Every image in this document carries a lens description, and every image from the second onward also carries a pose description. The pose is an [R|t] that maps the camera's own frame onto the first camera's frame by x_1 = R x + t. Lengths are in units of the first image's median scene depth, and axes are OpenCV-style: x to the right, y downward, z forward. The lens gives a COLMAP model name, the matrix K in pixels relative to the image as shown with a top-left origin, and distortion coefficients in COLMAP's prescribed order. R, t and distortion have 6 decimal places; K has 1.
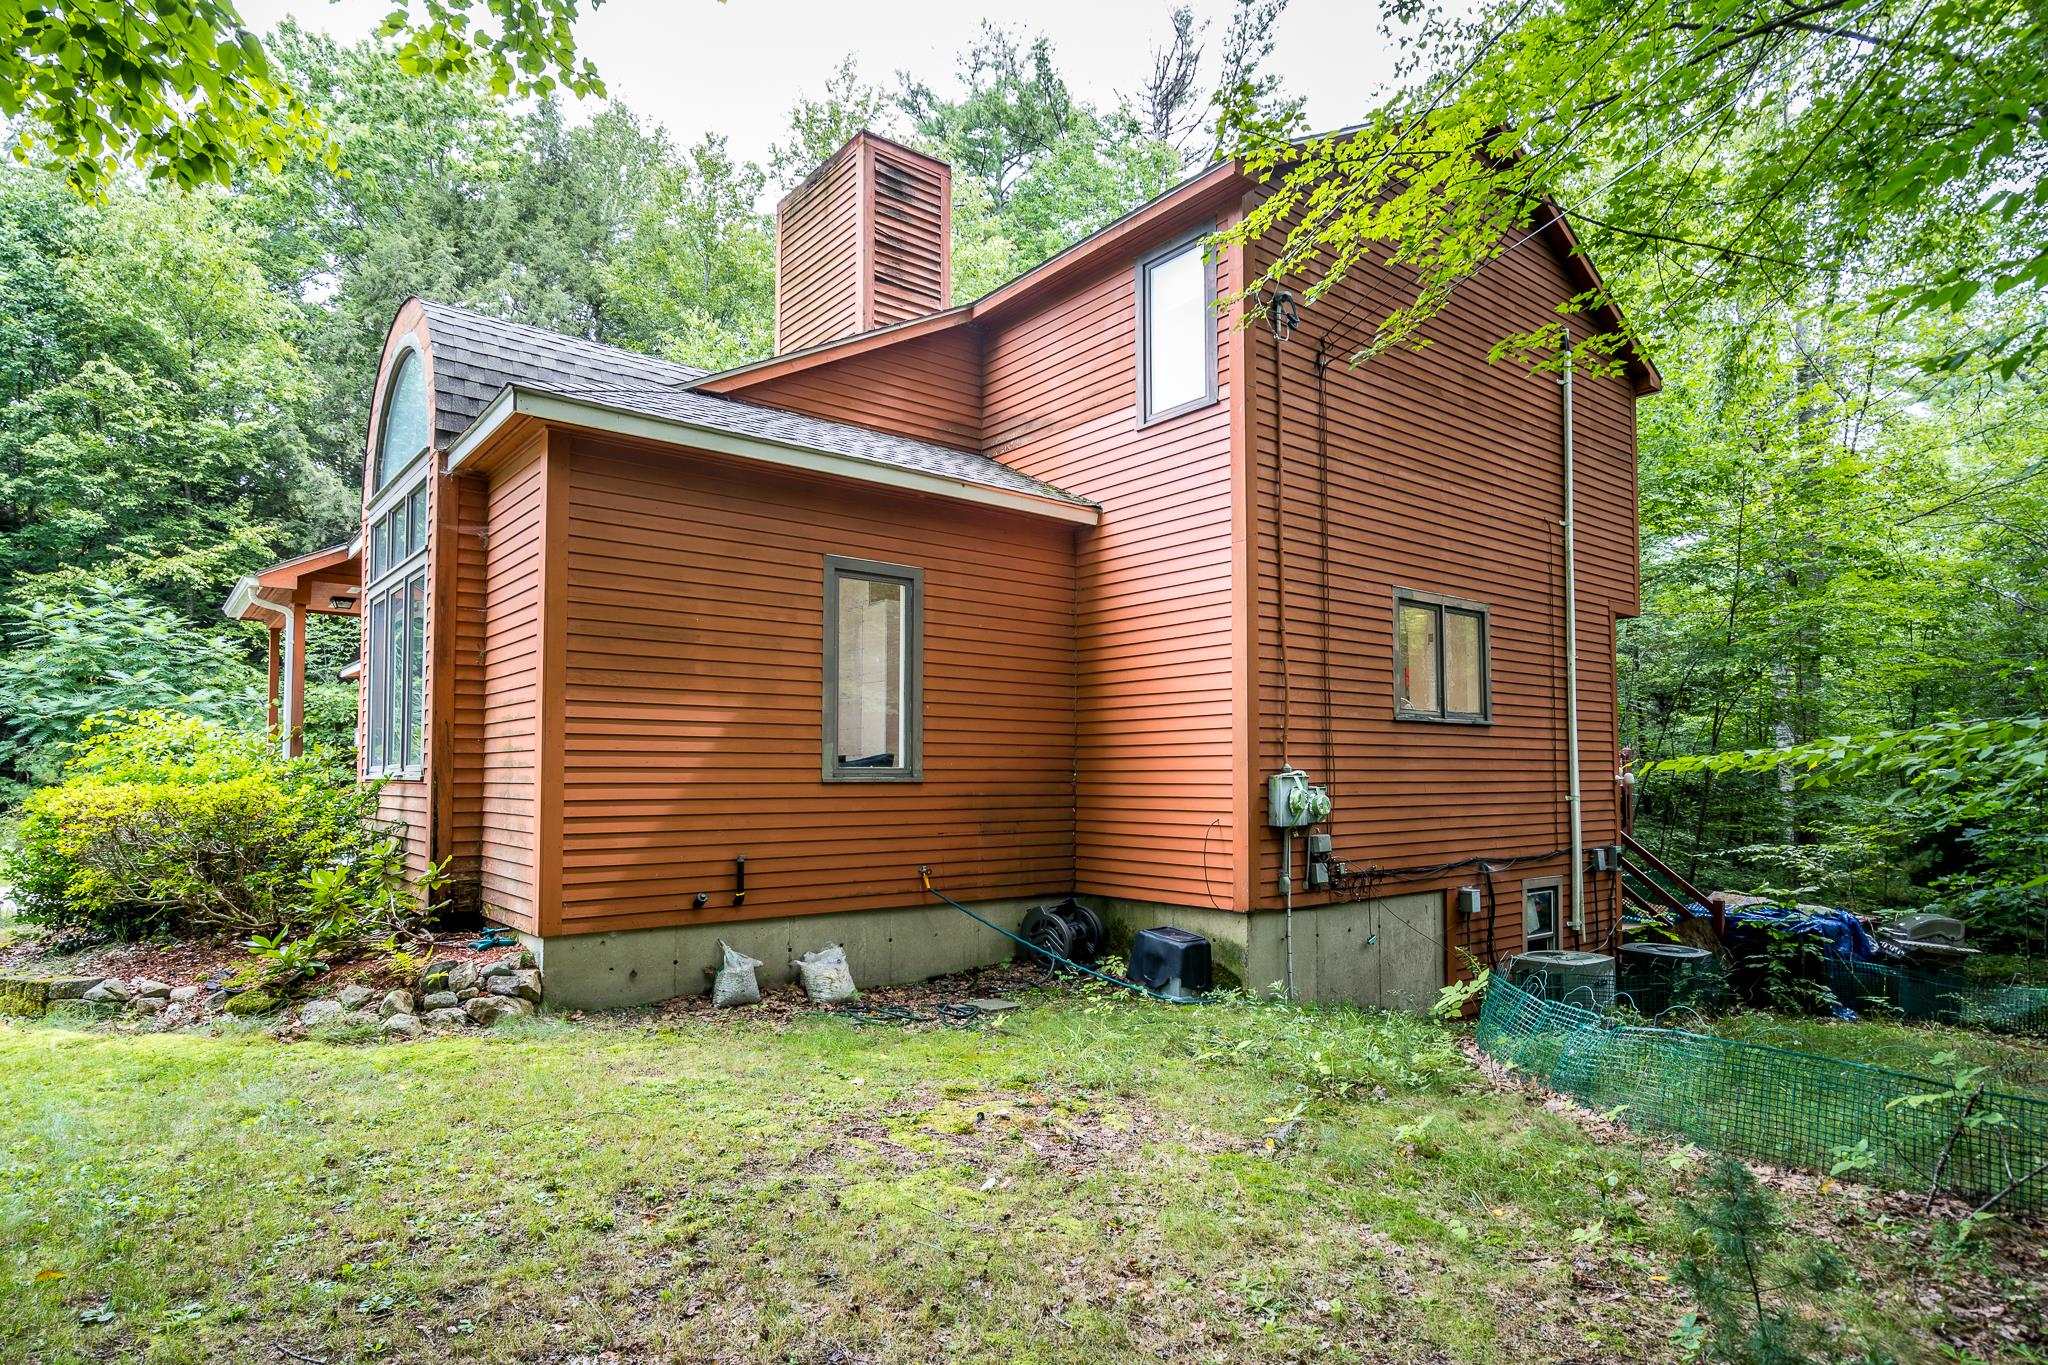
lens RADIAL K [[1096.4, 0, 1019.8], [0, 1096.4, 754.4], [0, 0, 1]] dist [0.000855, 0.000198]
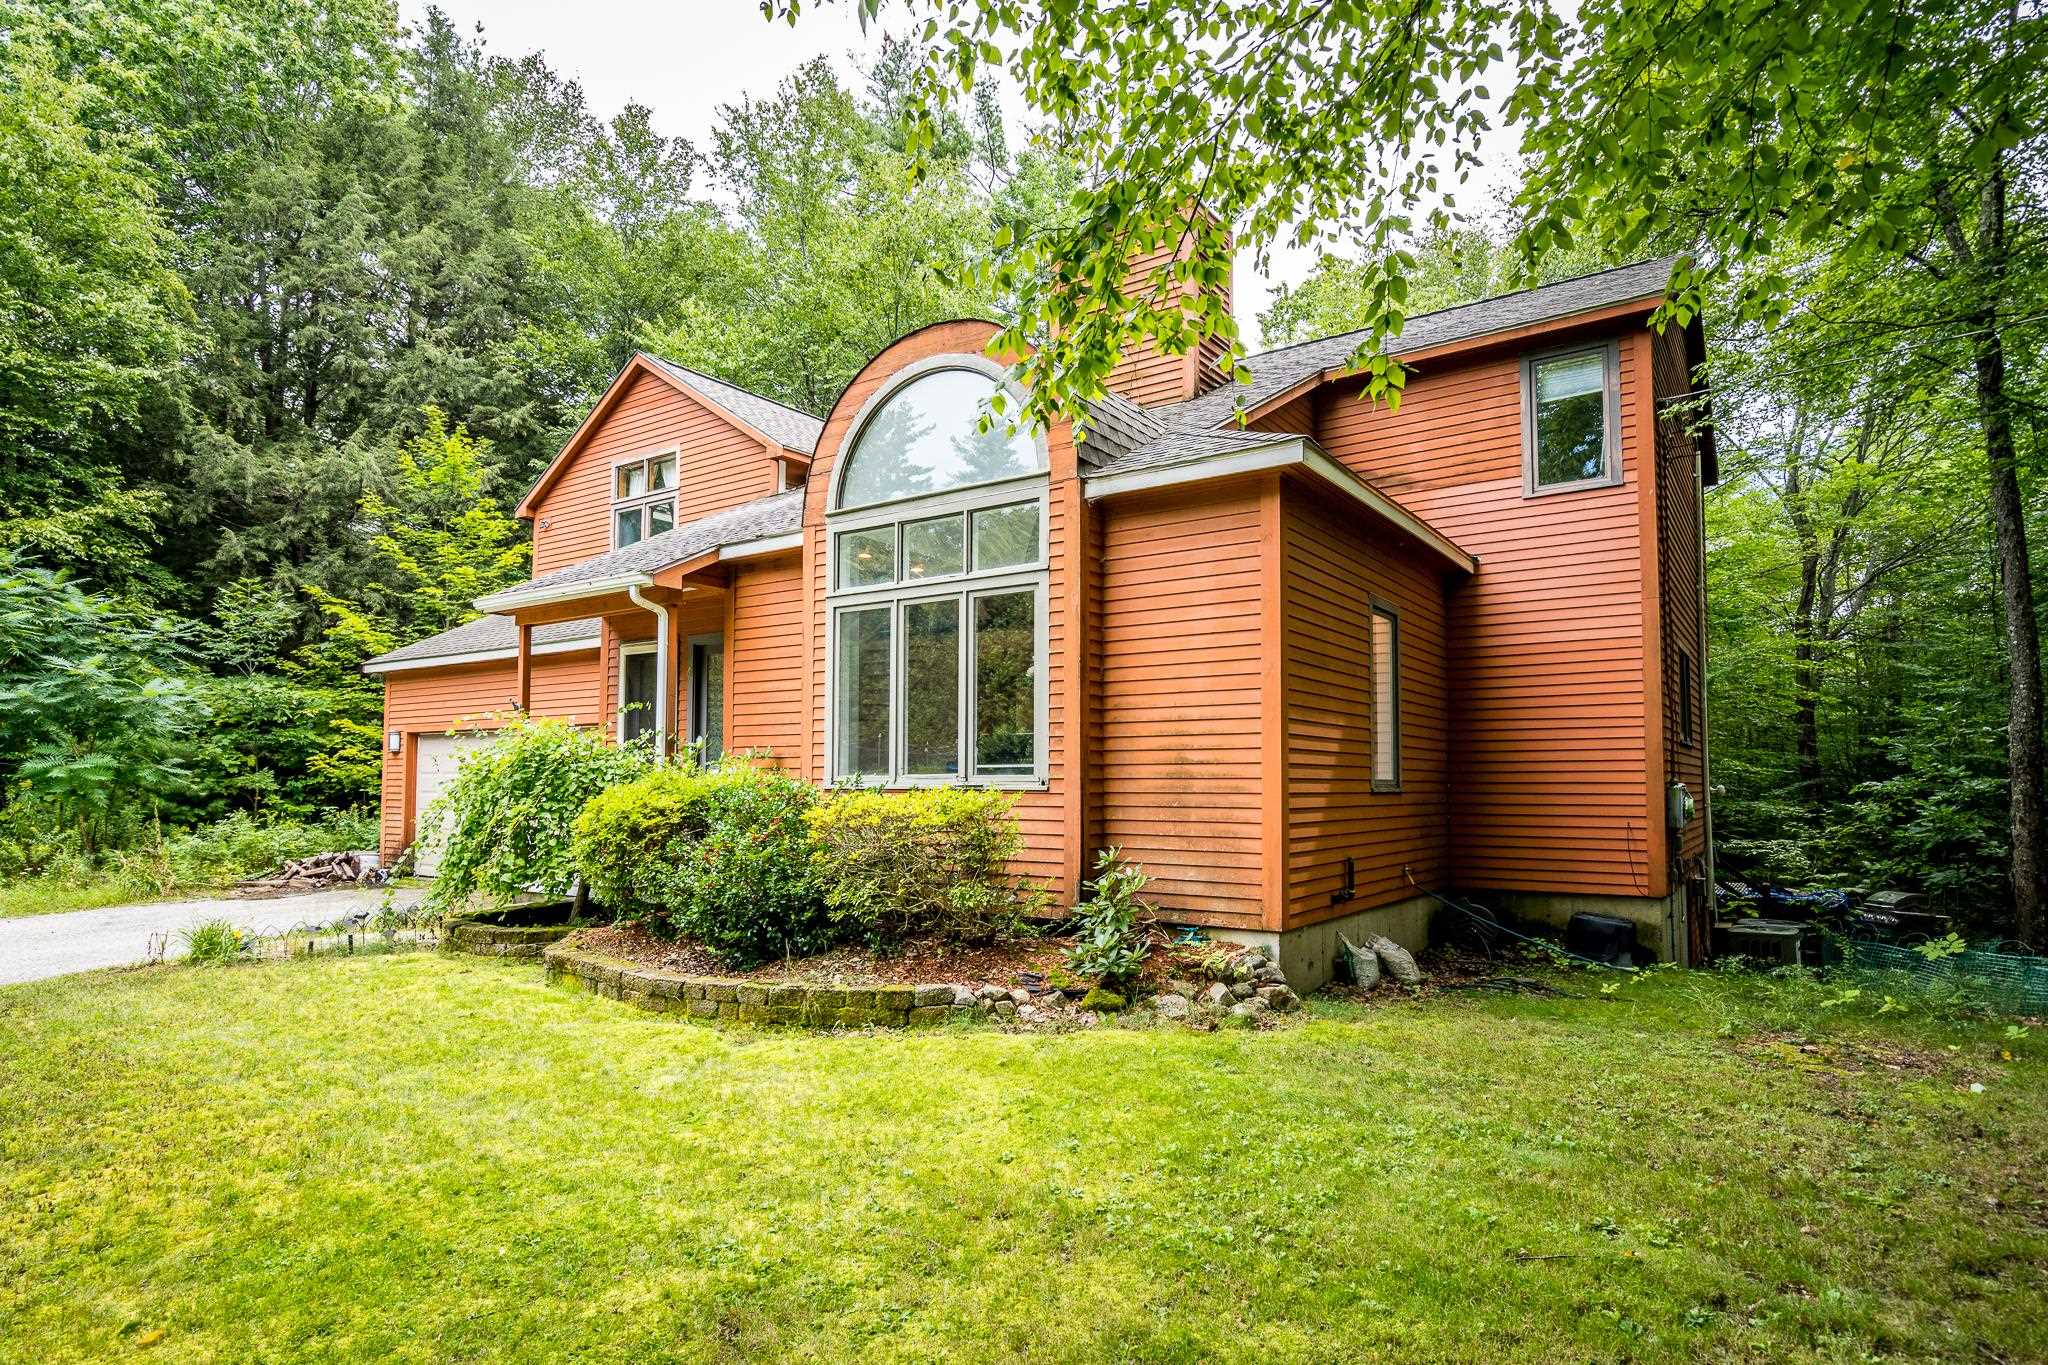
lens RADIAL K [[1145.5, 0, 1028.9], [0, 1145.5, 731.5], [0, 0, 1]] dist [0.001120, 0.000341]
pose [[0.960602, 0.017498, 0.277375, -0.717351], [-0.006332, 0.999135, -0.041099, 0.012463], [-0.277854, 0.037723, 0.959882, -0.035350]]
